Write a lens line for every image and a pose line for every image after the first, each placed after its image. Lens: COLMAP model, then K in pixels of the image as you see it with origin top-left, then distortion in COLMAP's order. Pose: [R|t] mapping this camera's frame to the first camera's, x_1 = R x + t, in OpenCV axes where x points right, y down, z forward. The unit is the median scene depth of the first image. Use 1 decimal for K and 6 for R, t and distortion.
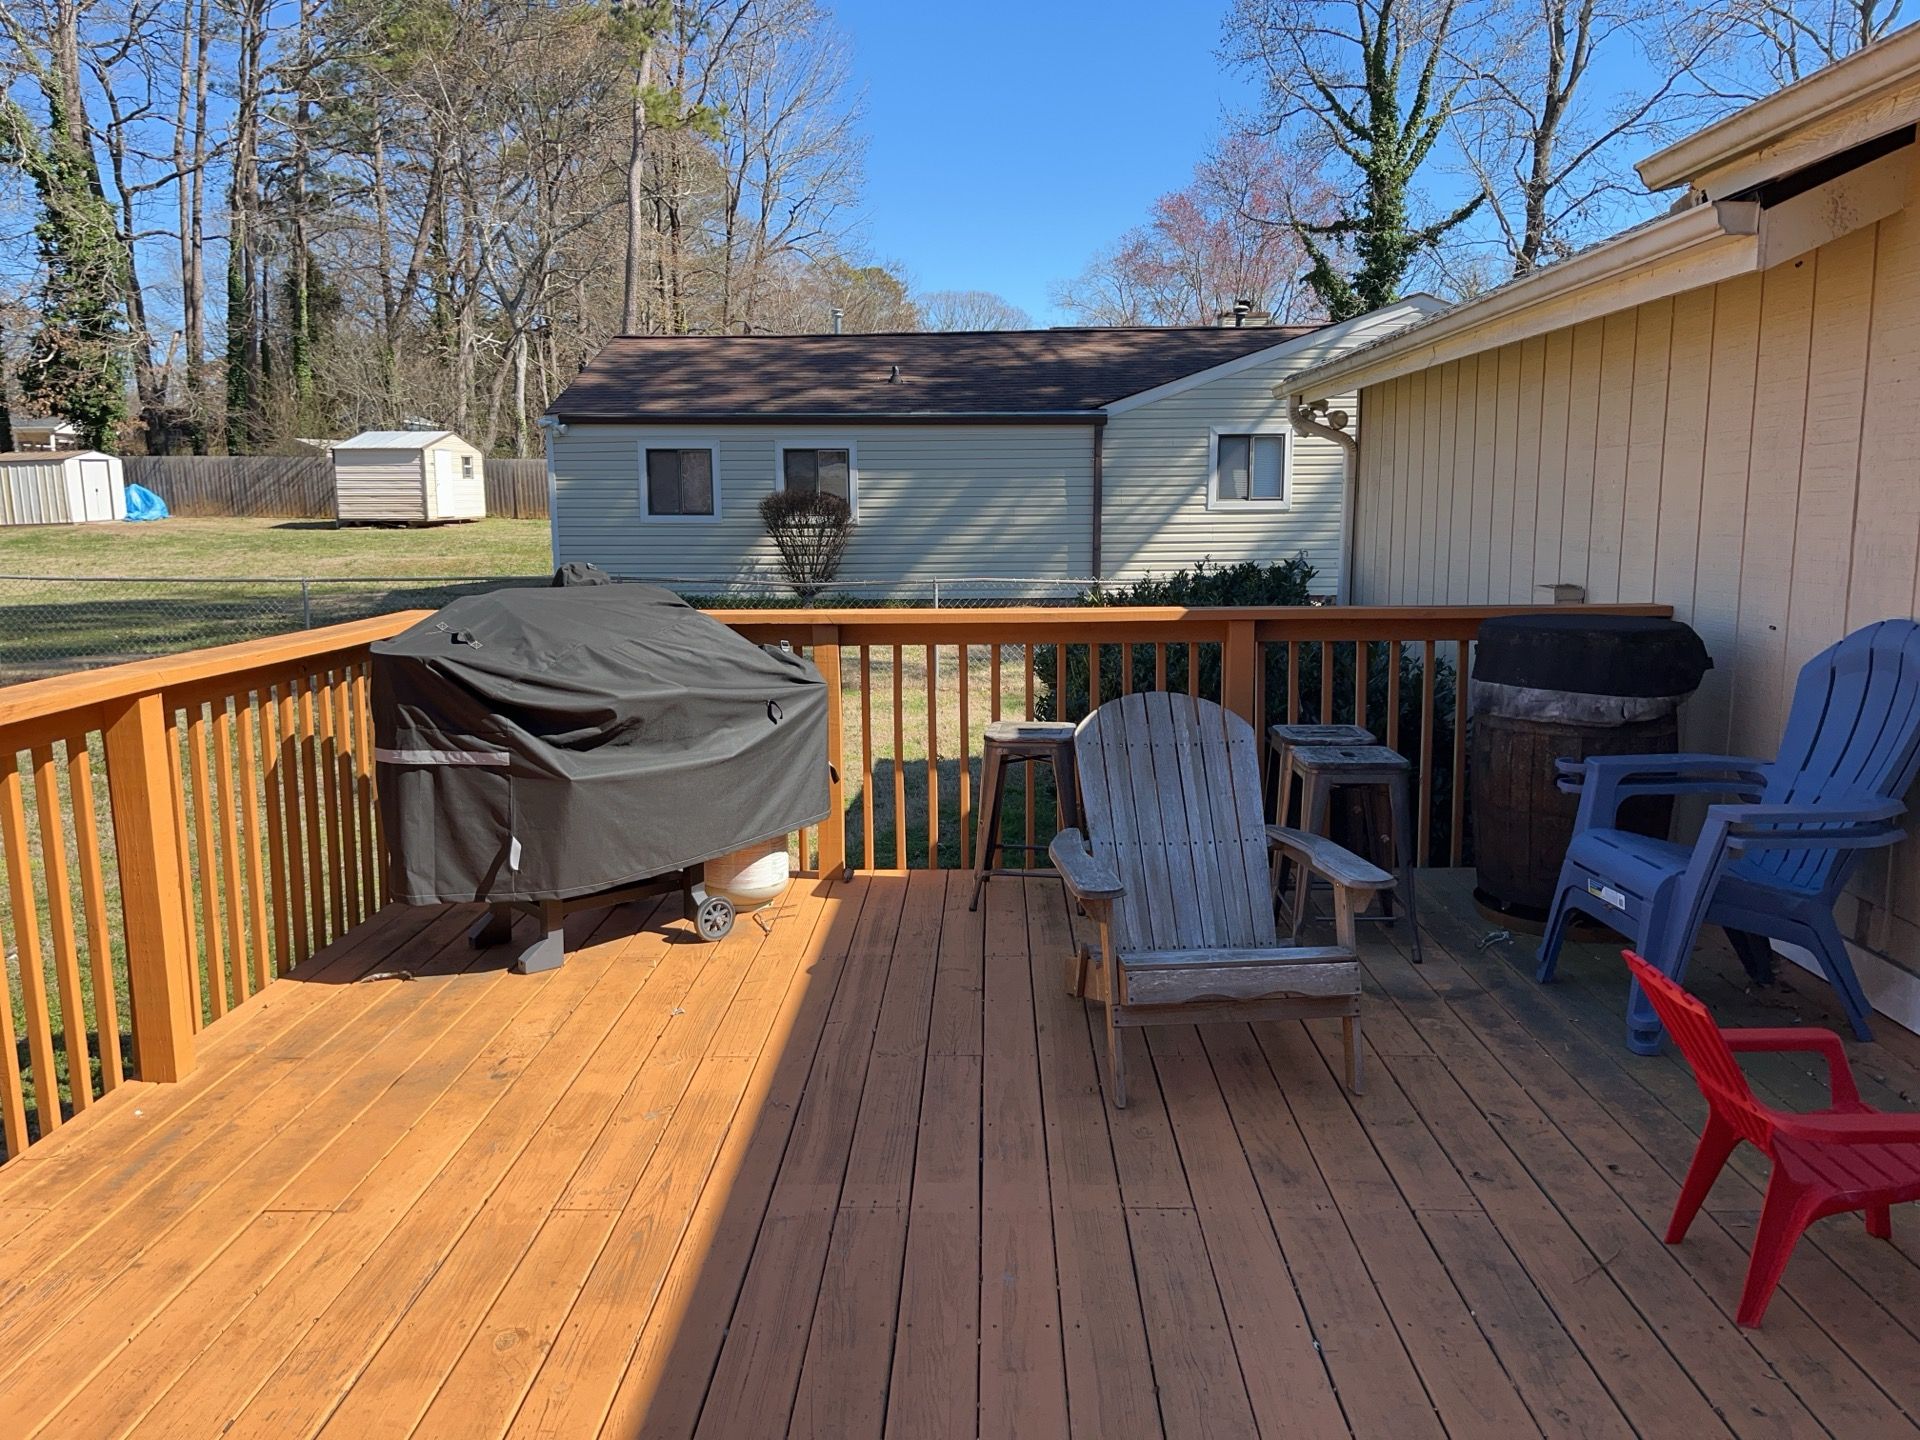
lens RADIAL K [[1457.2, 0, 951.0], [0, 1457.2, 723.4], [0, 0, 1]] dist [0.061432, -0.071862]
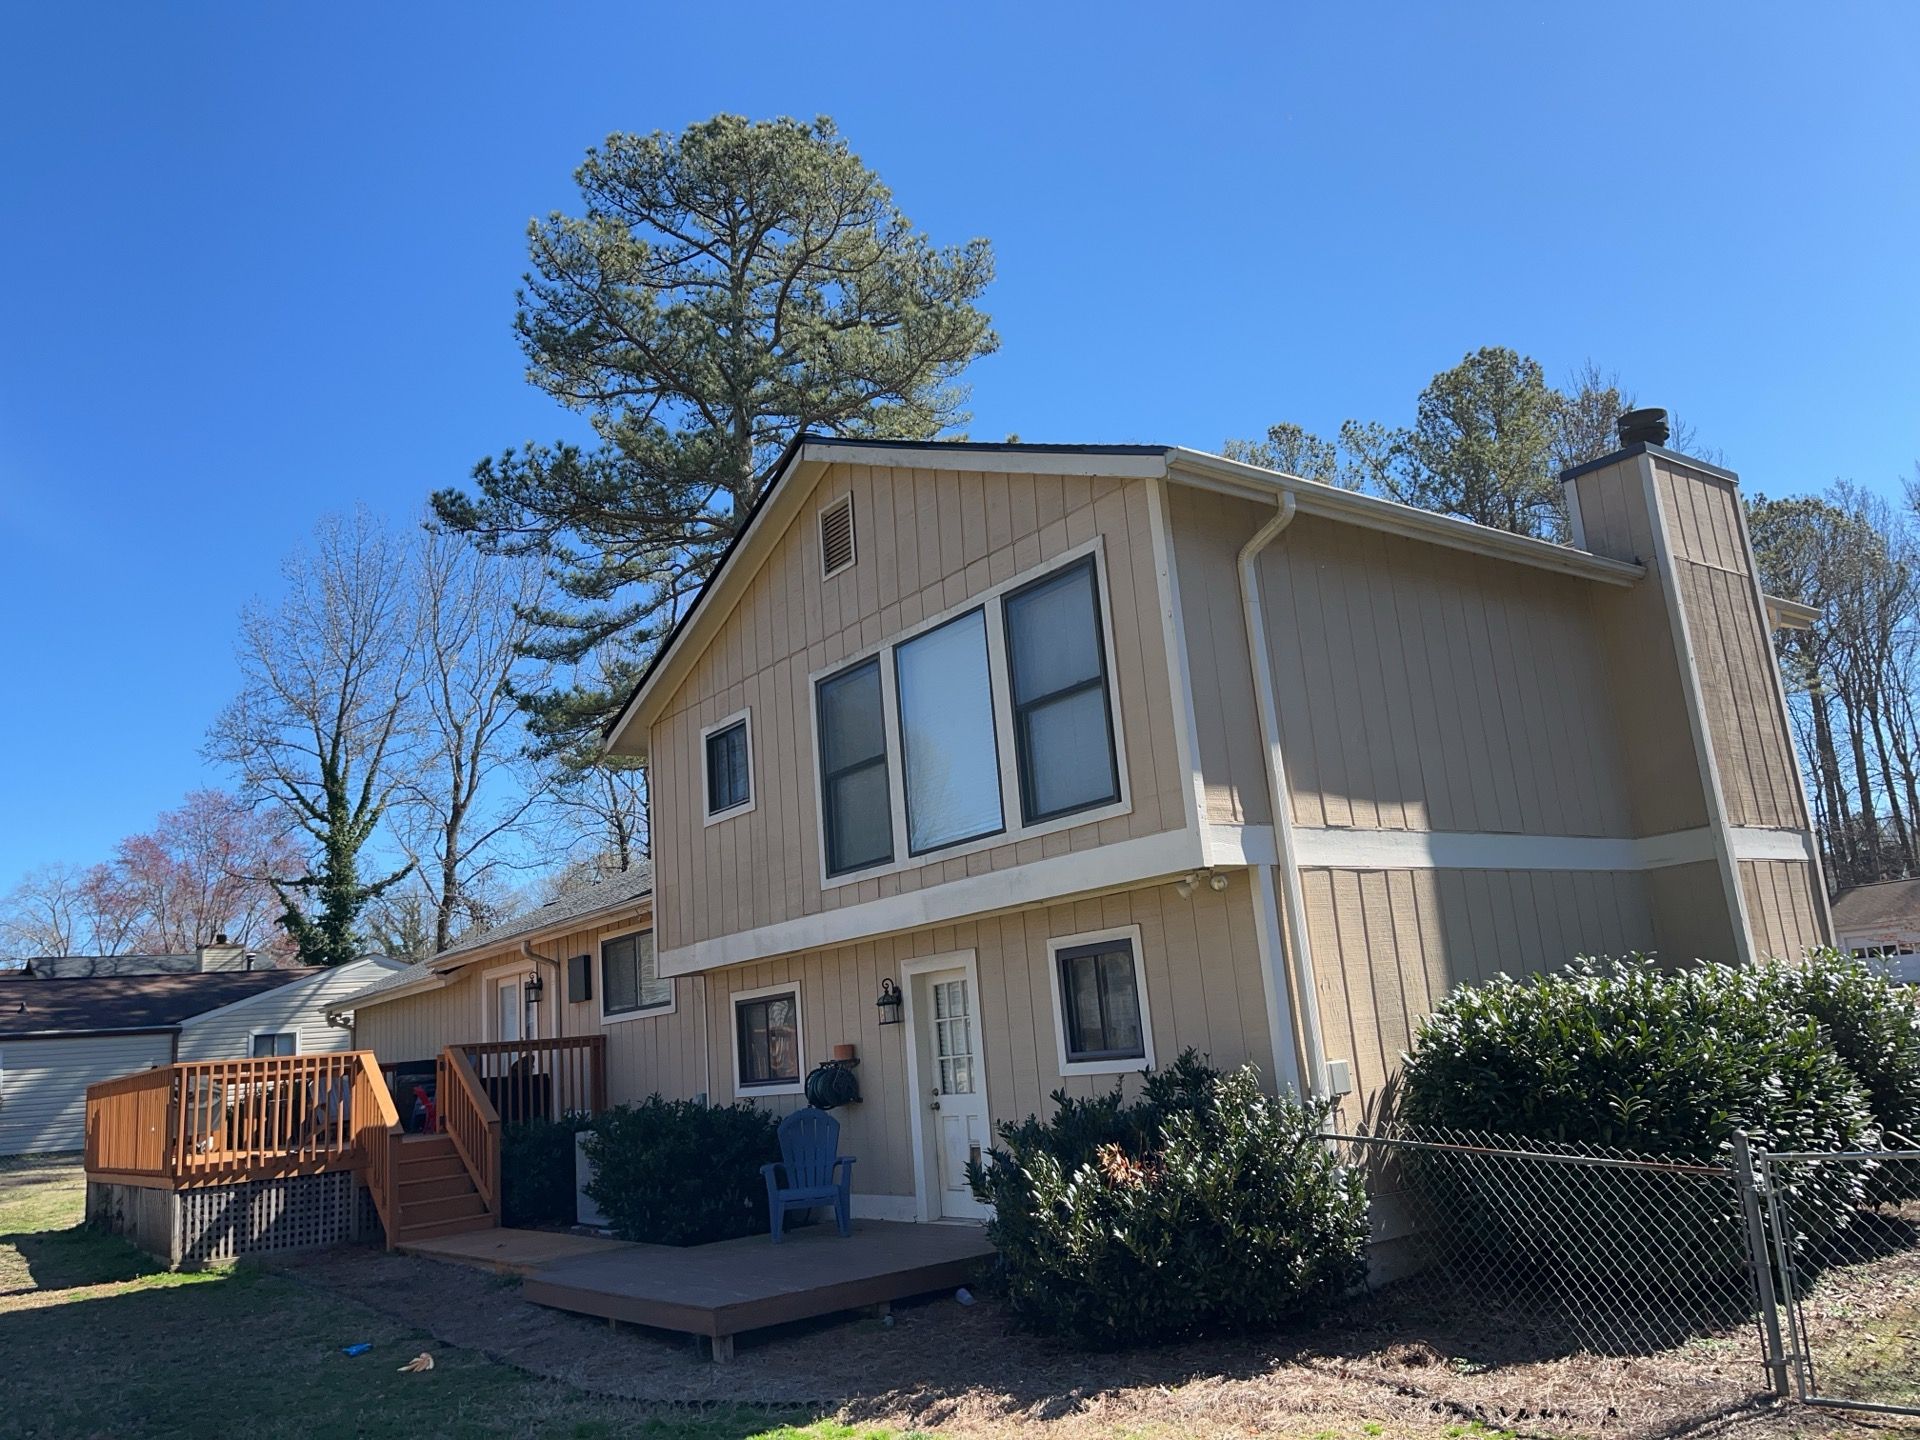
lens RADIAL K [[1457.2, 0, 941.6], [0, 1457.2, 724.4], [0, 0, 1]] dist [0.061432, -0.071862]
pose [[0.785009, 0.080848, 0.614187, -0.116174], [0.168046, 0.926481, -0.336741, 0.076356], [-0.596257, 0.367556, 0.713709, -0.354376]]
